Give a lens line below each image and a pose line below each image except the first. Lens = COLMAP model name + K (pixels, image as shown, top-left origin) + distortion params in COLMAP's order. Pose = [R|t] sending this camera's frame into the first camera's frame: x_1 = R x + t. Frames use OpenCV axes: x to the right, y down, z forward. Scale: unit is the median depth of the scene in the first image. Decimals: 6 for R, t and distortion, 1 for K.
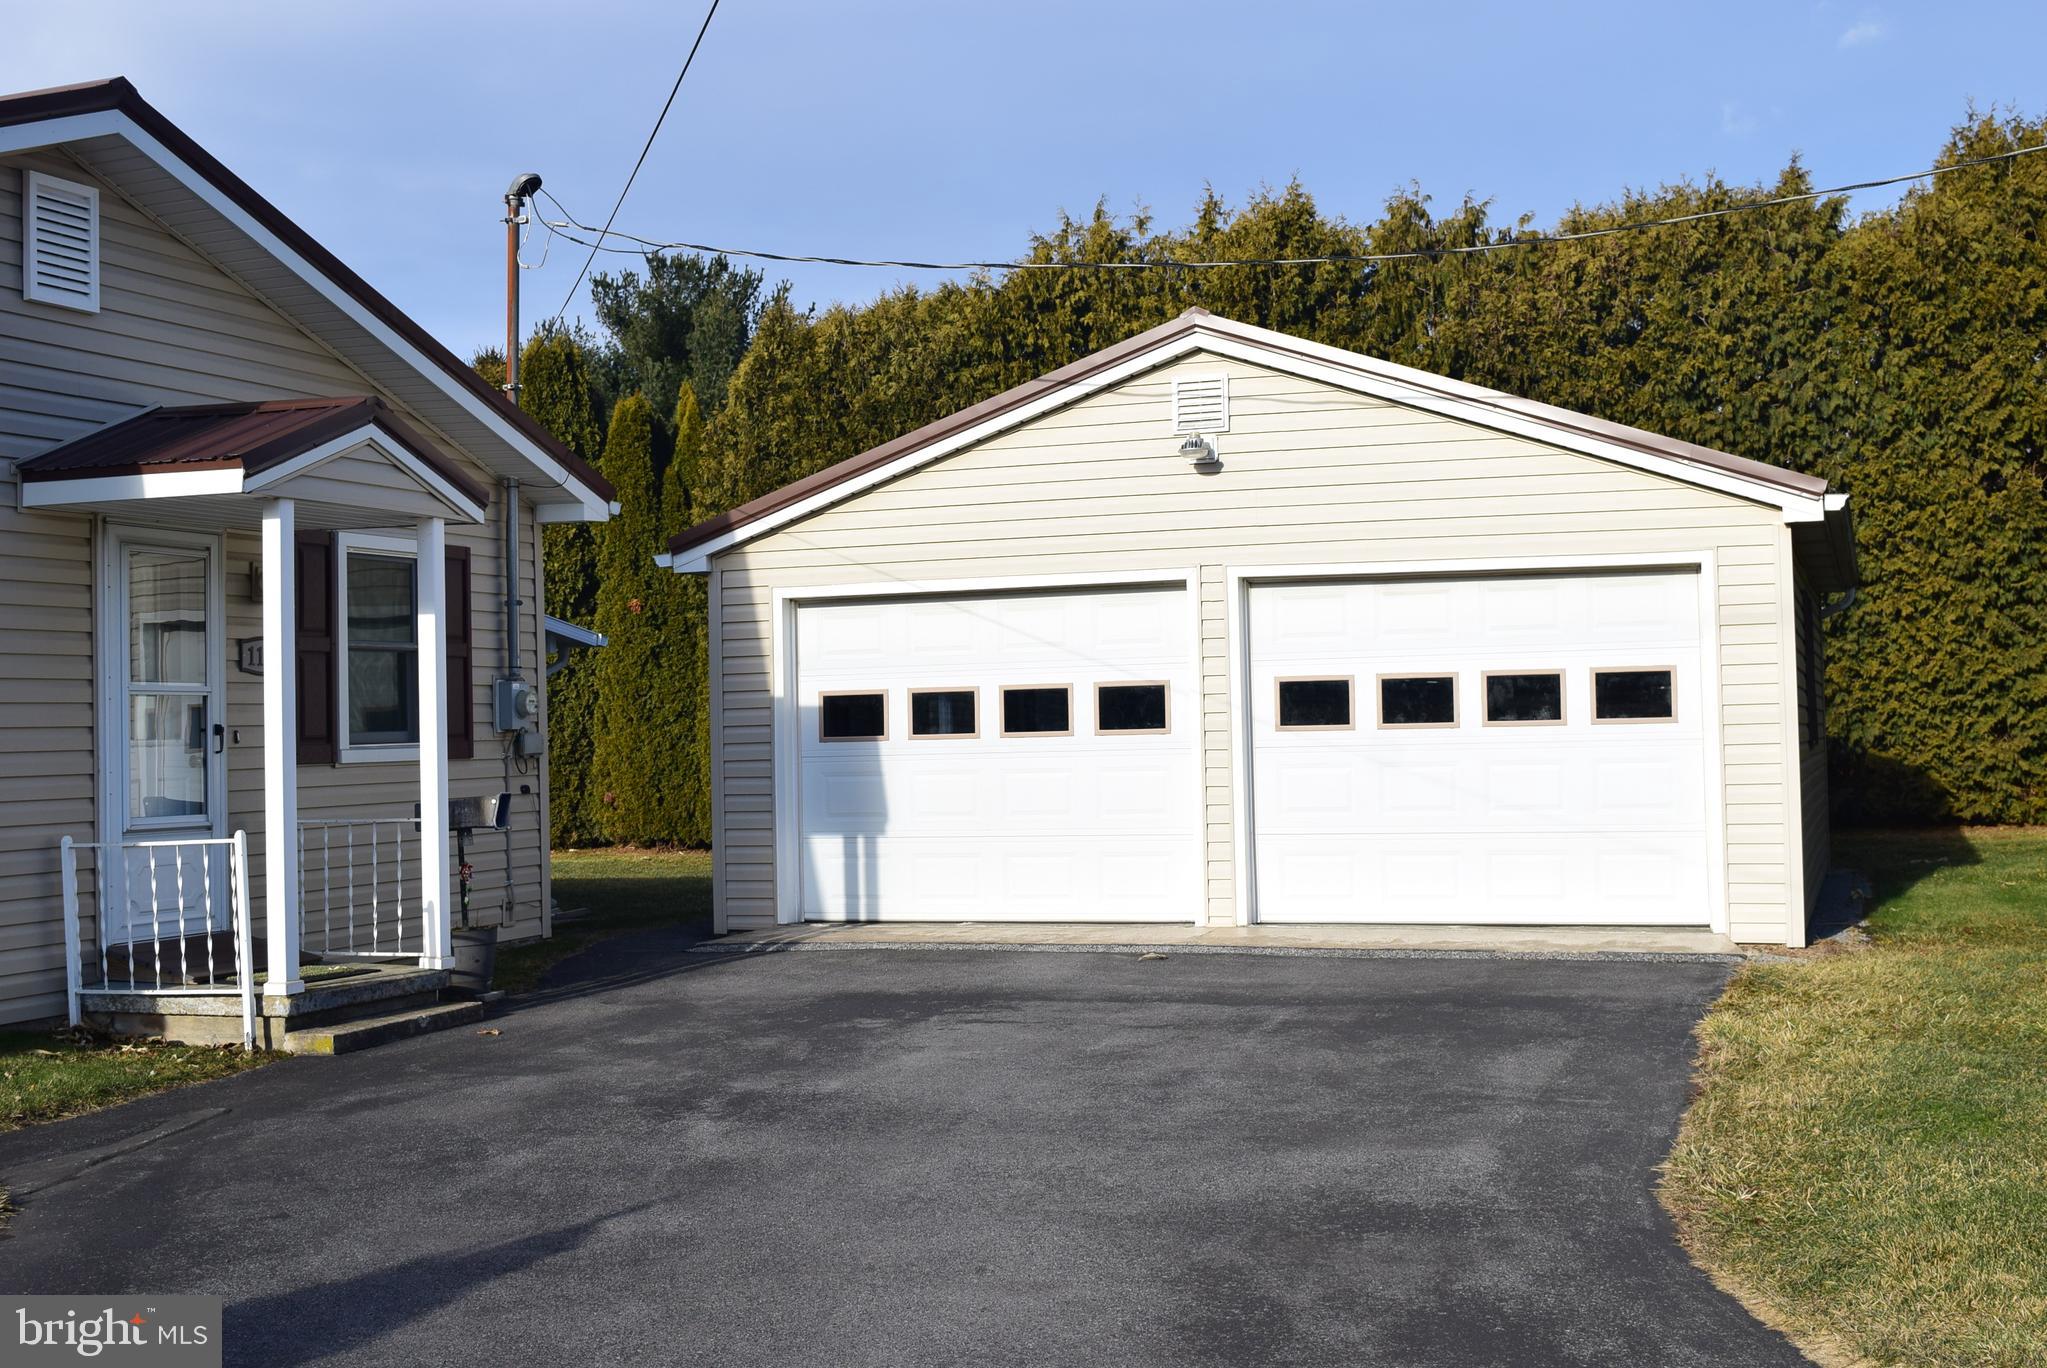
lens RADIAL K [[2407.7, 0, 1023.5], [0, 2407.7, 684.0], [0, 0, 1]] dist [-0.065451, 0.013384]
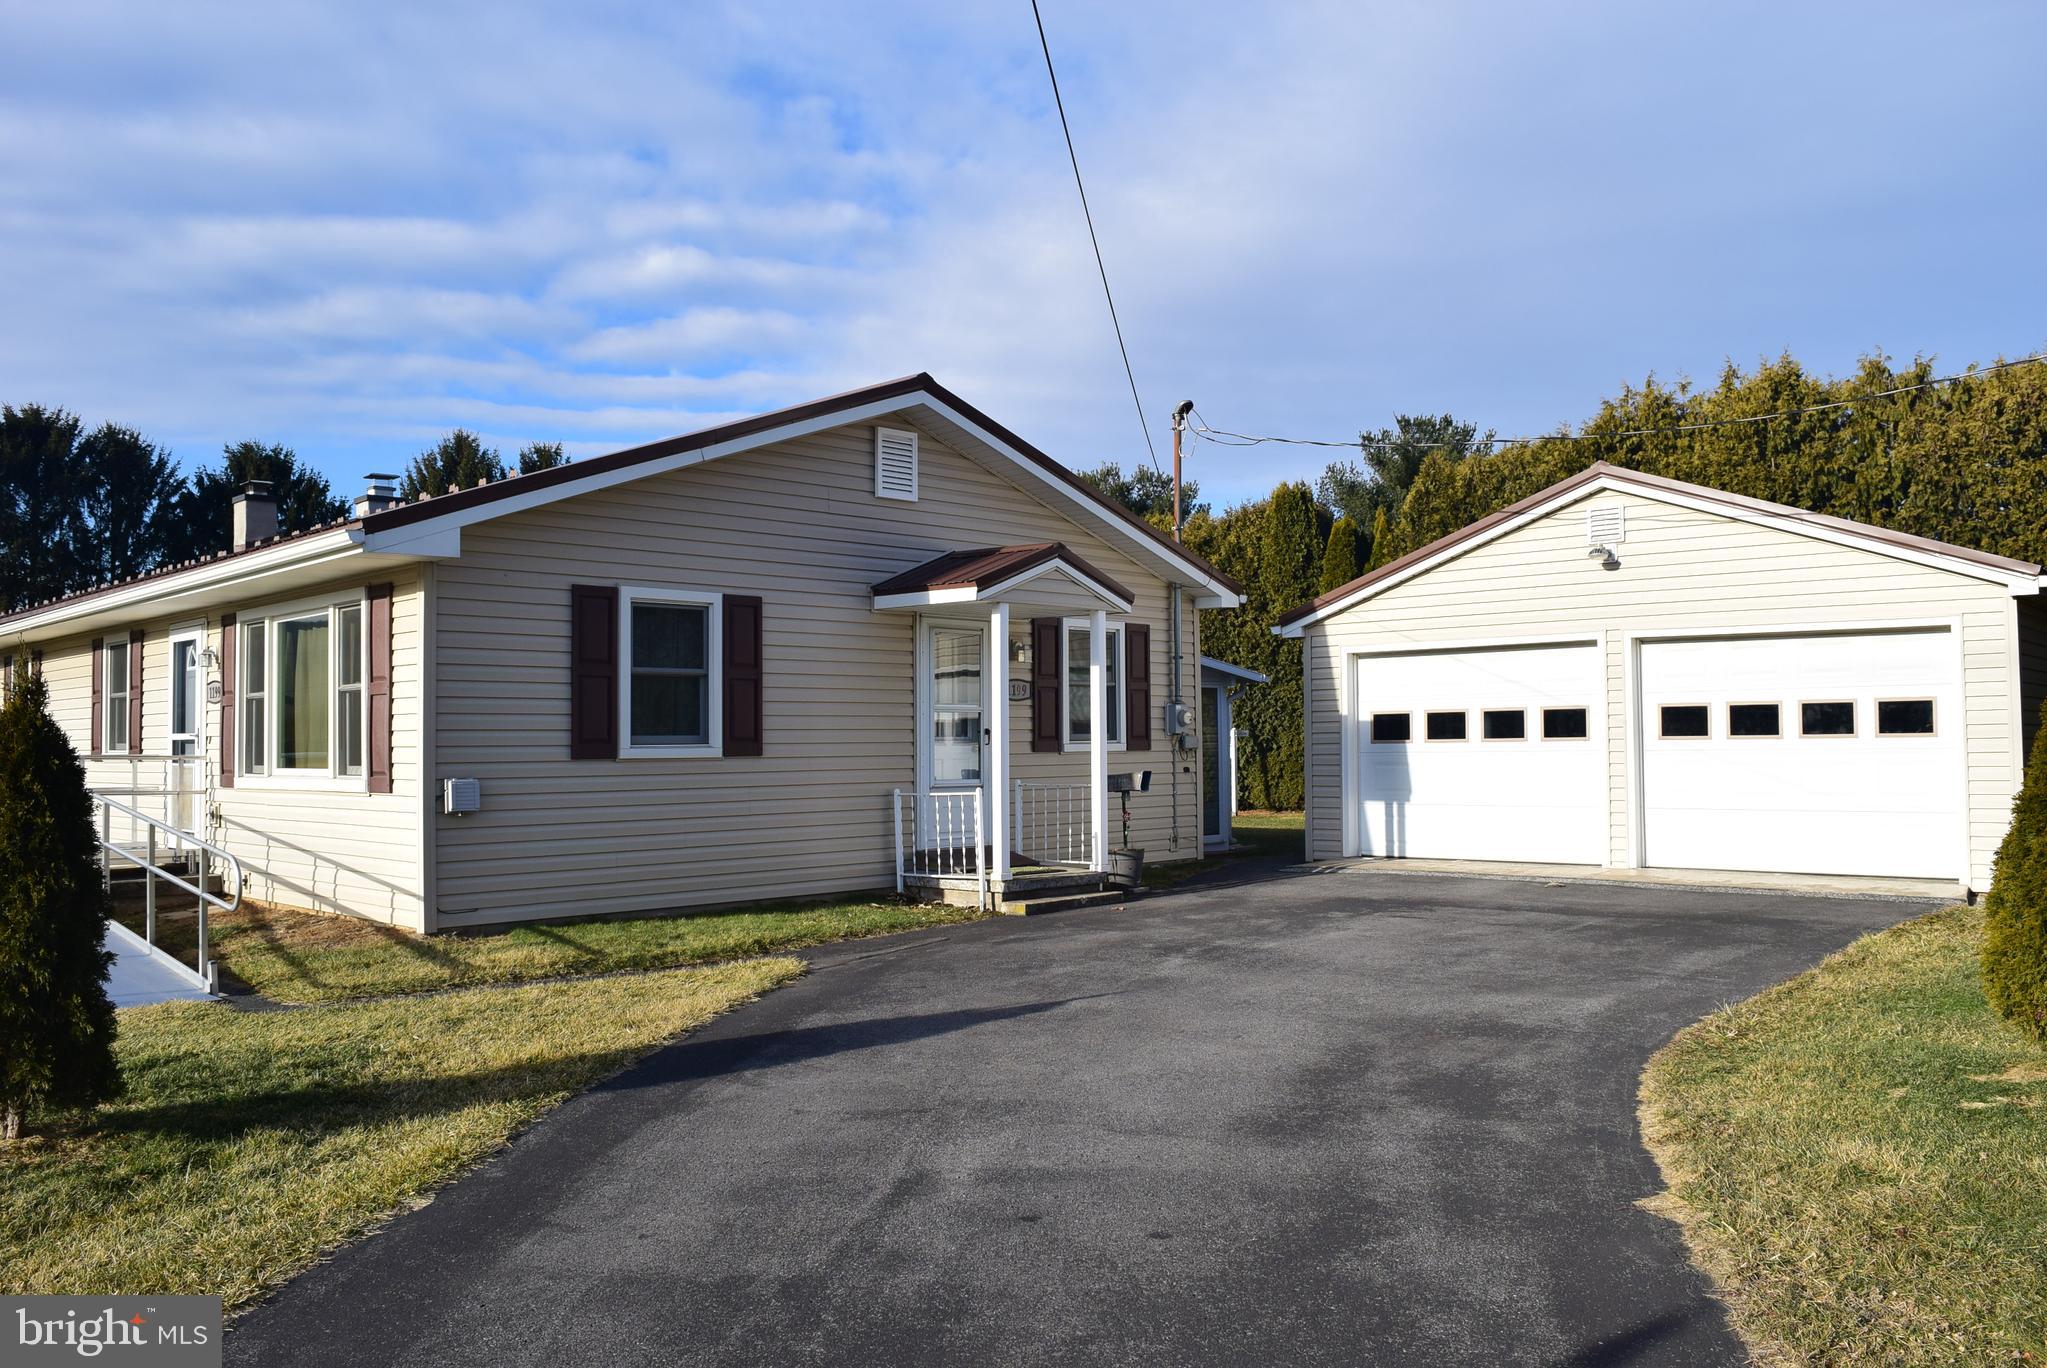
lens RADIAL K [[1652.3, 0, 1023.5], [0, 1652.3, 684.0], [0, 0, 1]] dist [-0.103024, 0.004020]
pose [[0.911657, -0.000496, -0.410952, 0.161508], [-0.004085, 0.999939, -0.010270, -0.003165], [0.410932, 0.011041, 0.911599, -0.089708]]
